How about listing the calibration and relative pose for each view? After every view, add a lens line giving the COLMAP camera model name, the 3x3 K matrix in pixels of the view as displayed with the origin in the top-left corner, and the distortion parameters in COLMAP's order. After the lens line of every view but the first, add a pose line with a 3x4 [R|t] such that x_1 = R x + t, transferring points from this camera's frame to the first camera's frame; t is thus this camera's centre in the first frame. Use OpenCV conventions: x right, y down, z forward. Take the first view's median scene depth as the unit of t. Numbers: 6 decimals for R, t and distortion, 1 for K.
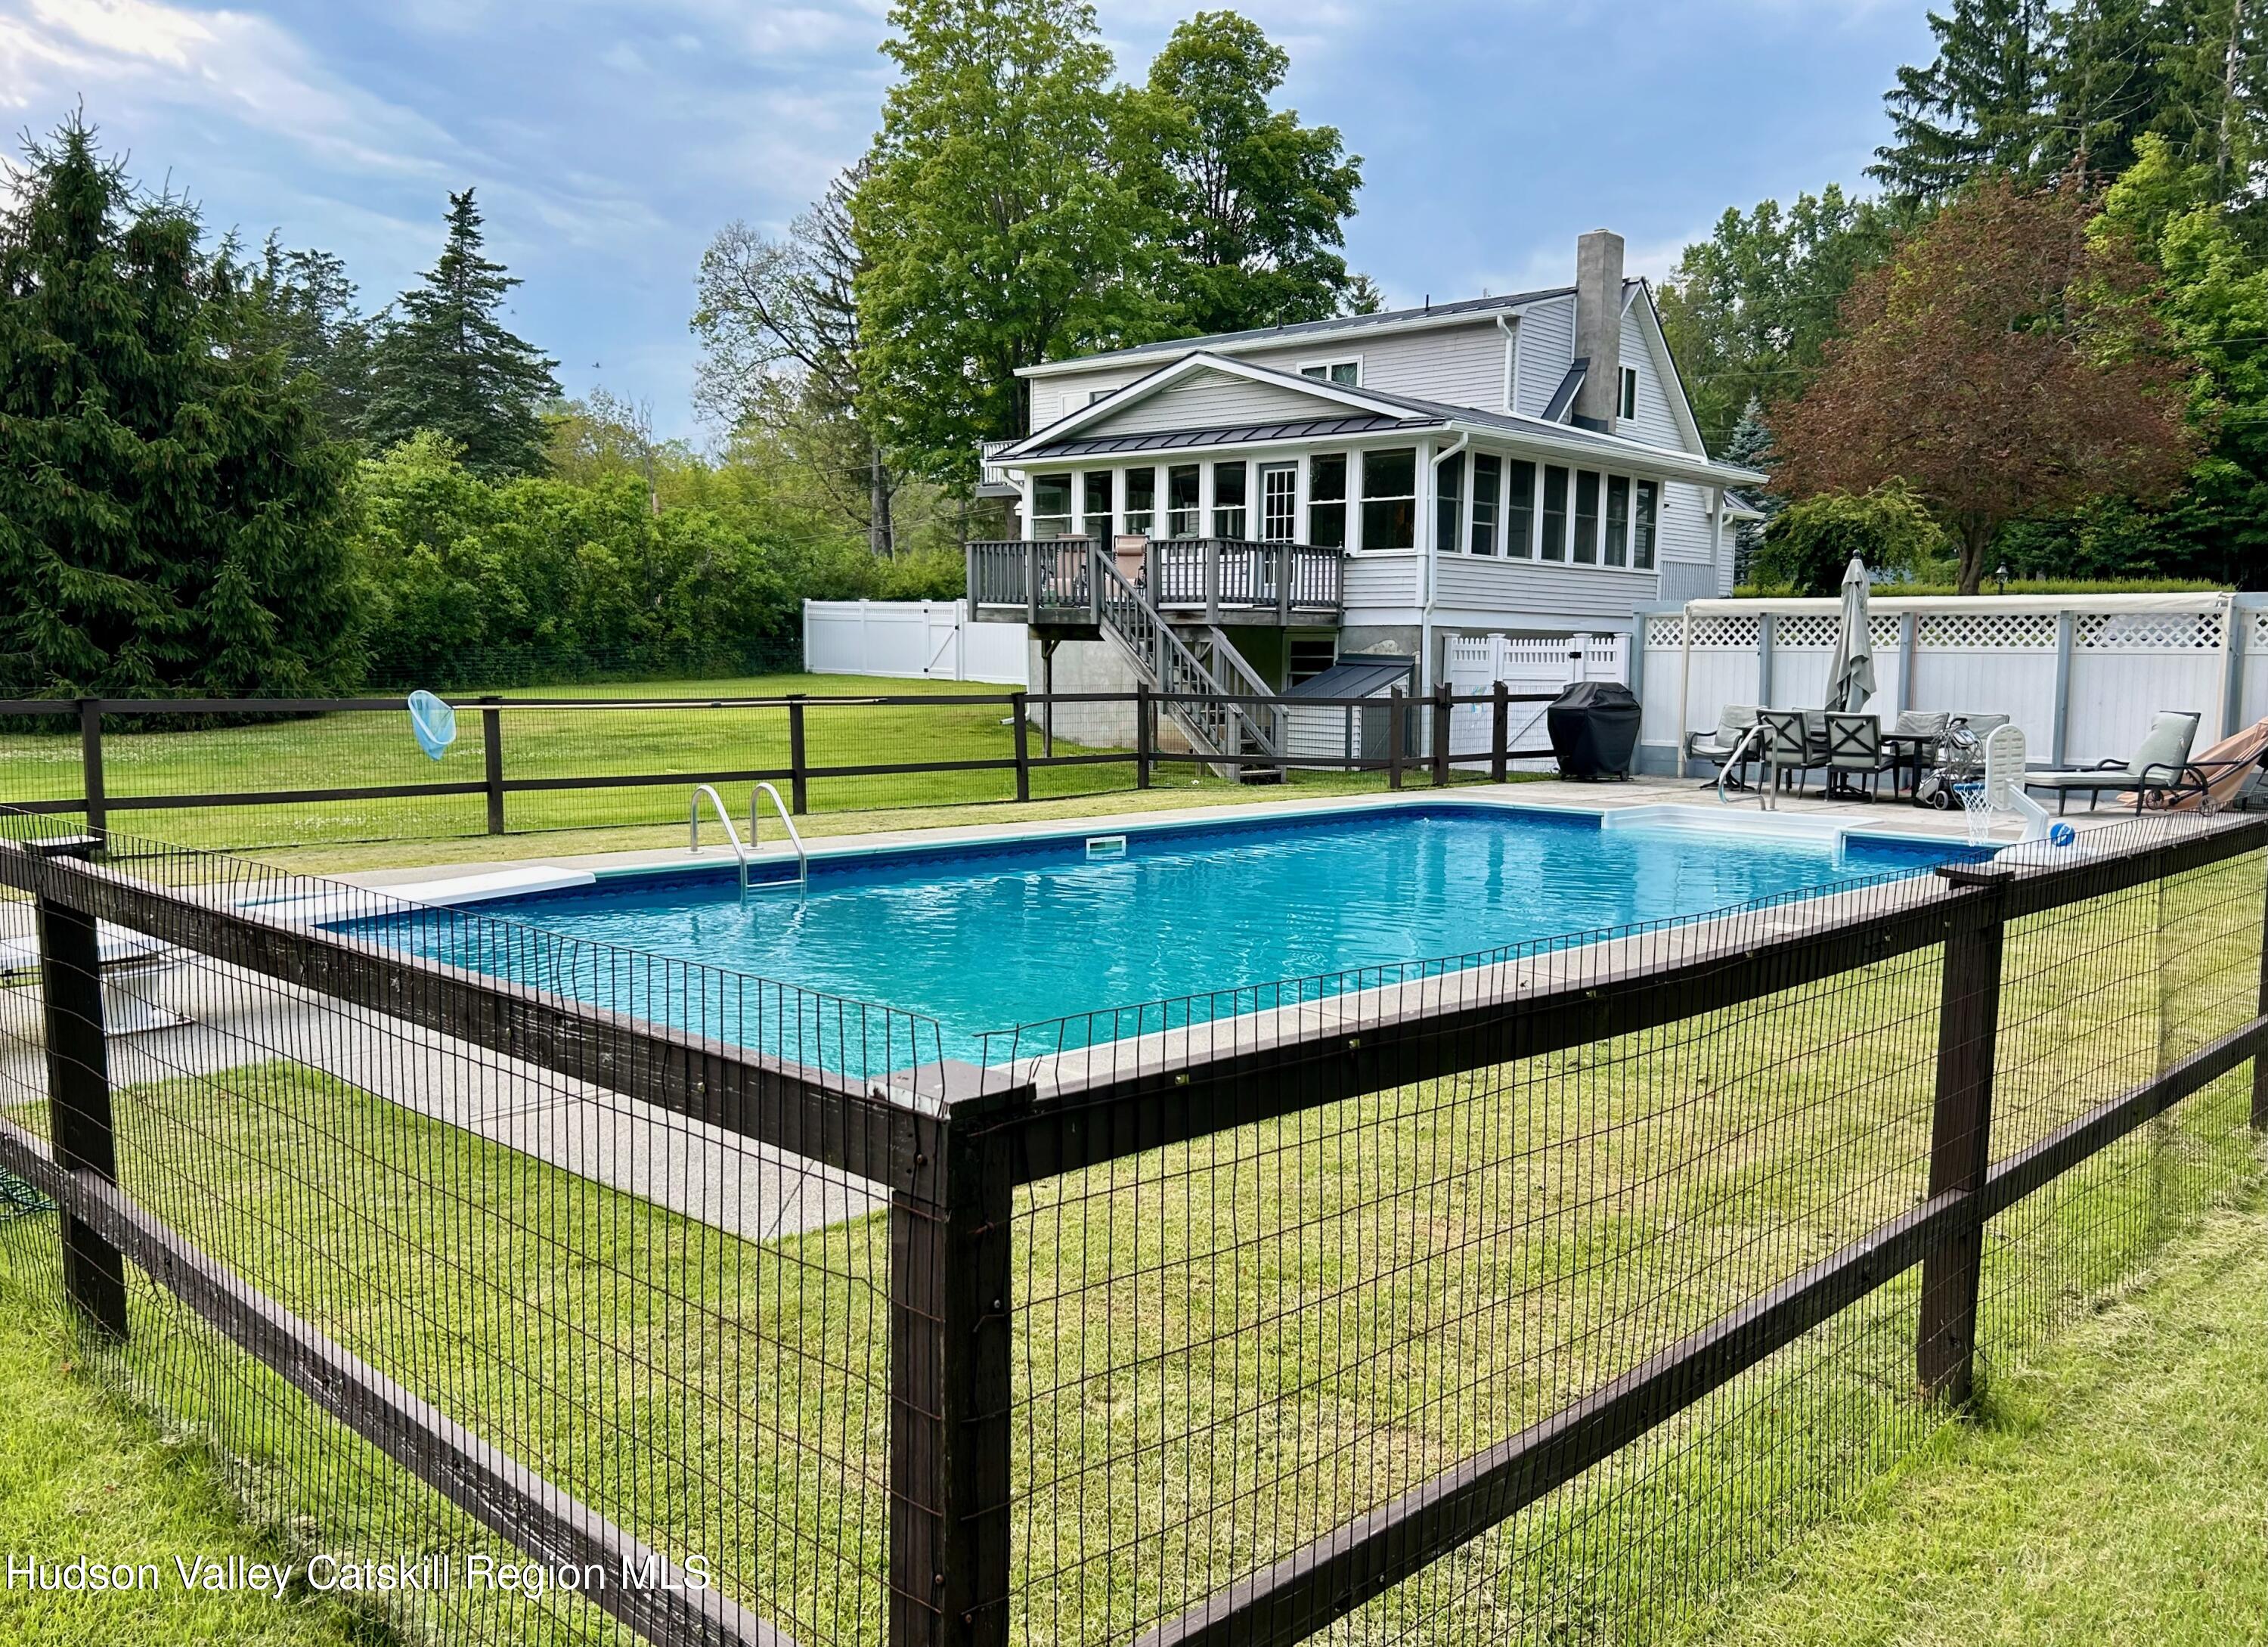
lens RADIAL K [[1779.3, 0, 1134.0], [0, 1779.3, 823.5], [0, 0, 1]] dist [0.175967, -0.173492]
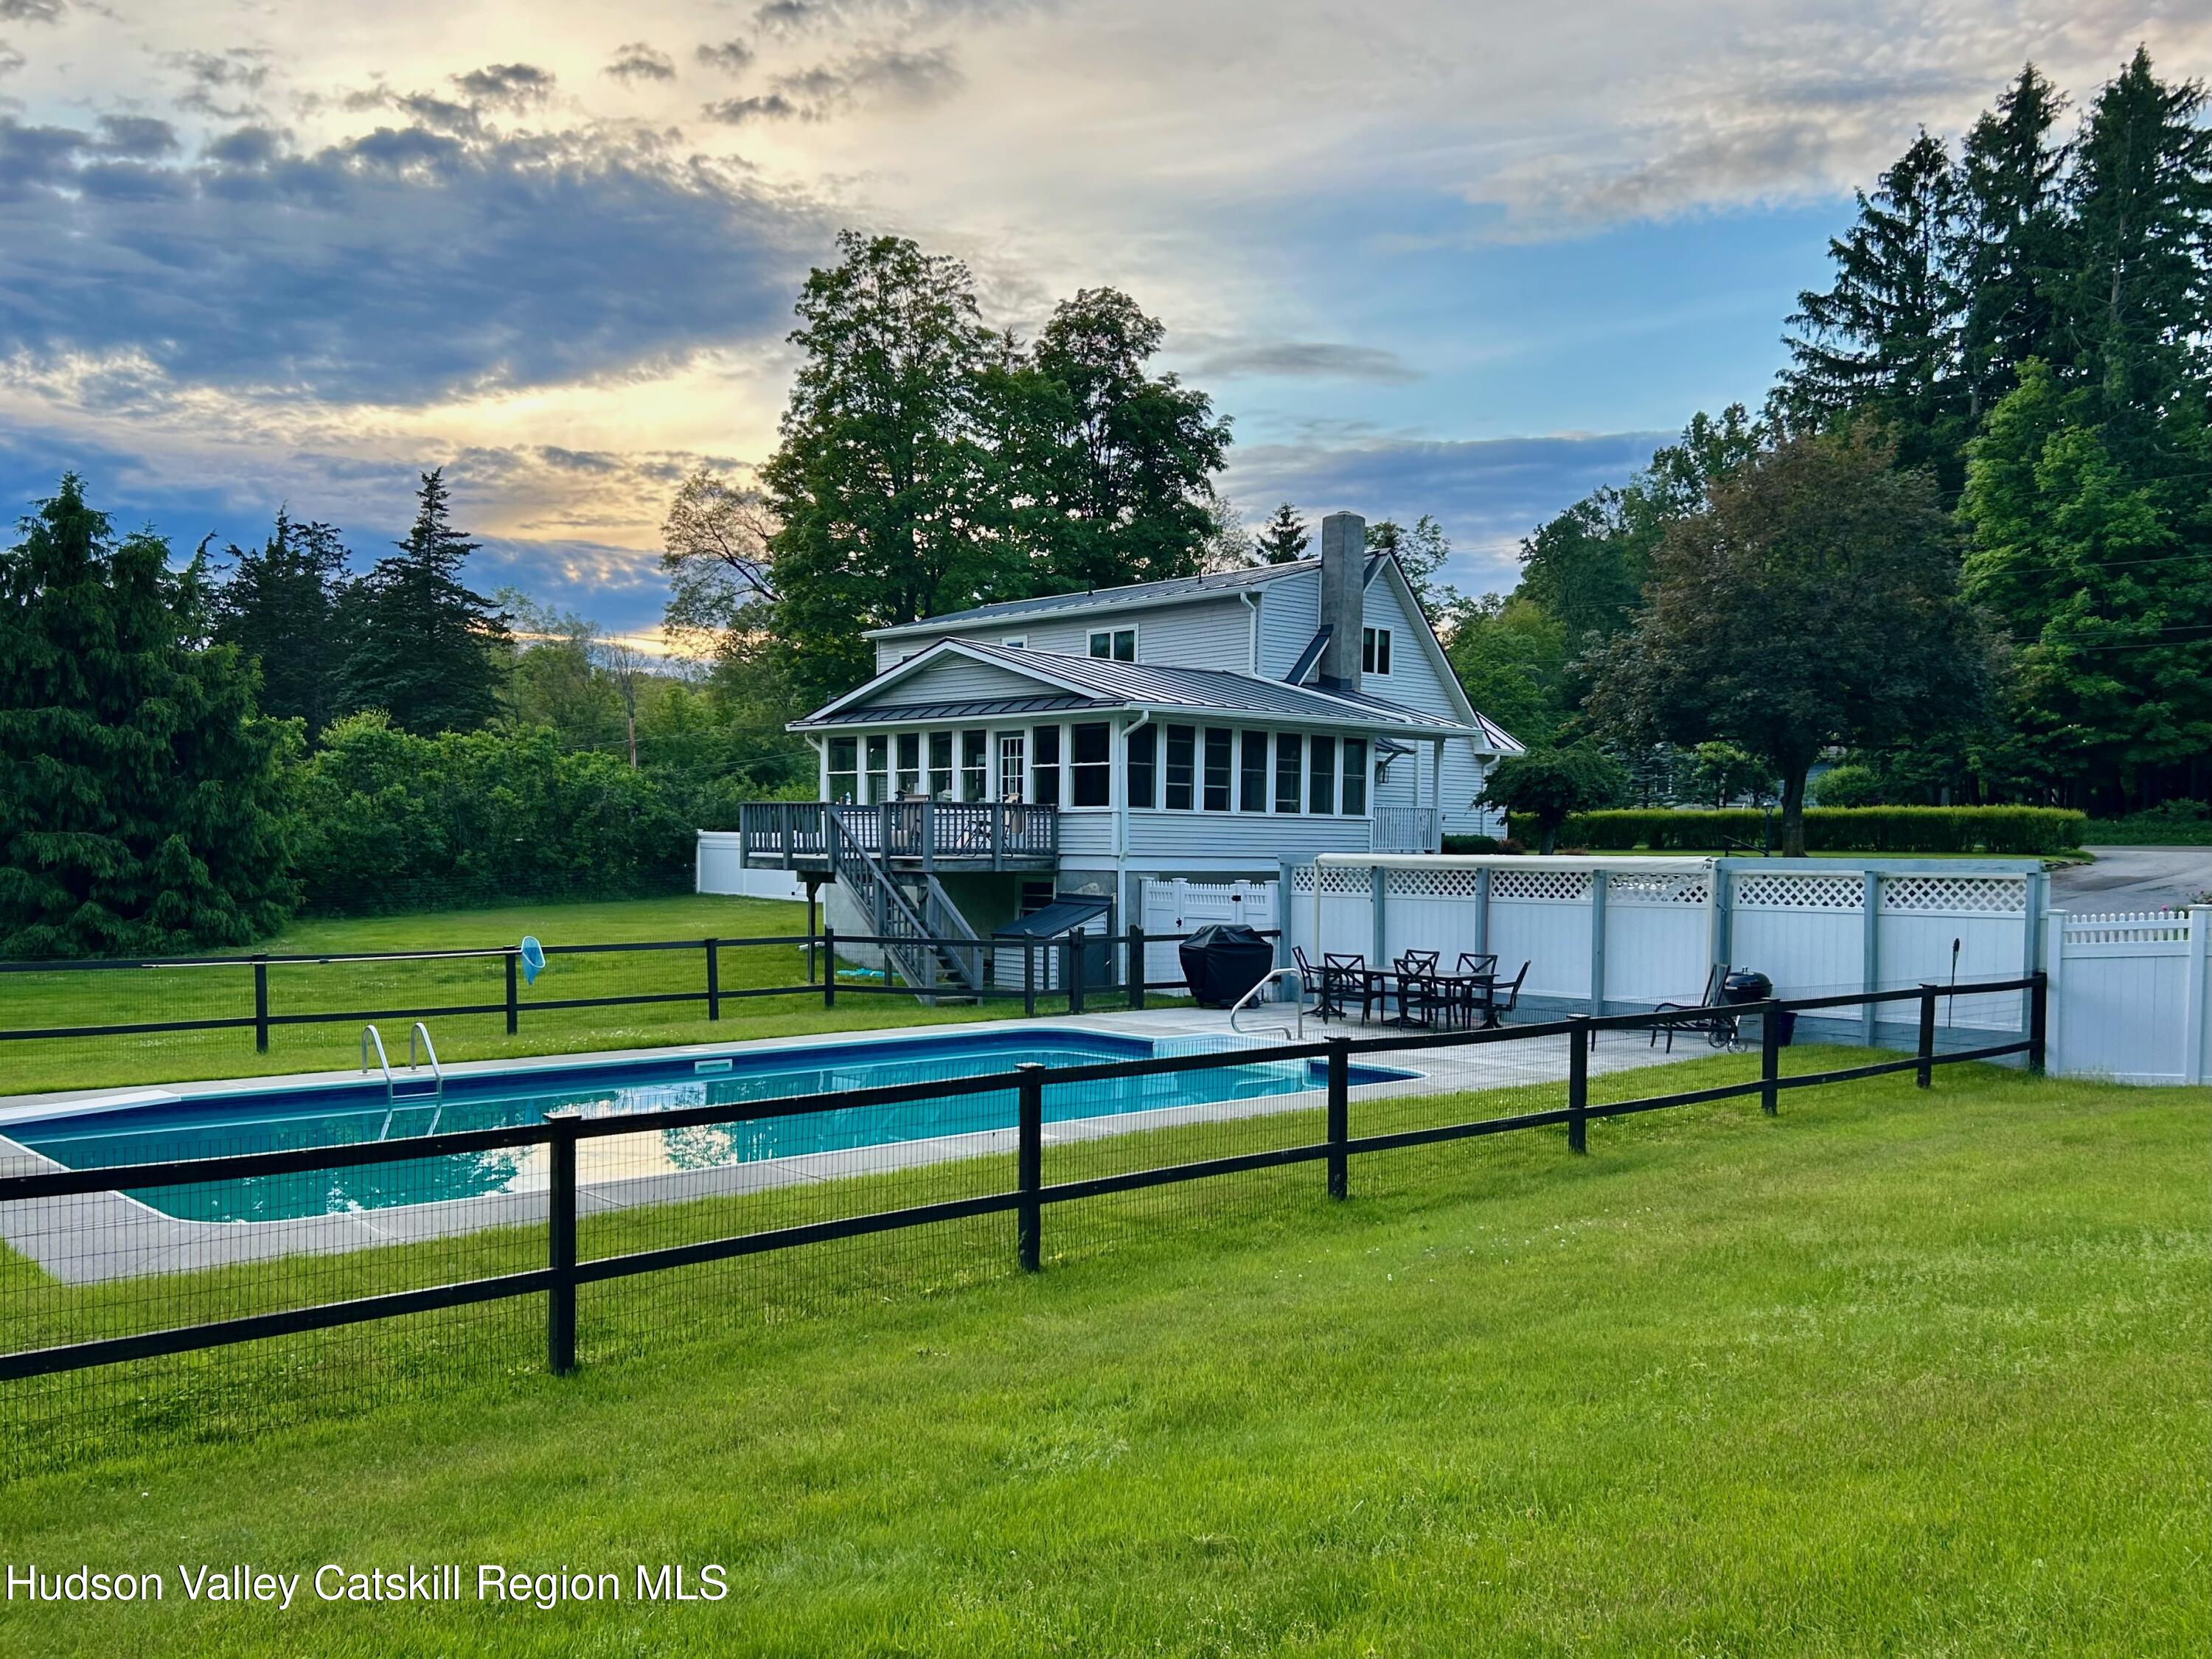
lens RADIAL K [[2054.9, 0, 1101.8], [0, 2054.9, 869.6], [0, 0, 1]] dist [0.451624, -1.156863]
pose [[0.989994, -0.004805, -0.141026, 0.261263], [-0.004707, 0.997739, -0.067039, -0.016038], [0.141029, 0.067032, 0.987733, -0.255000]]
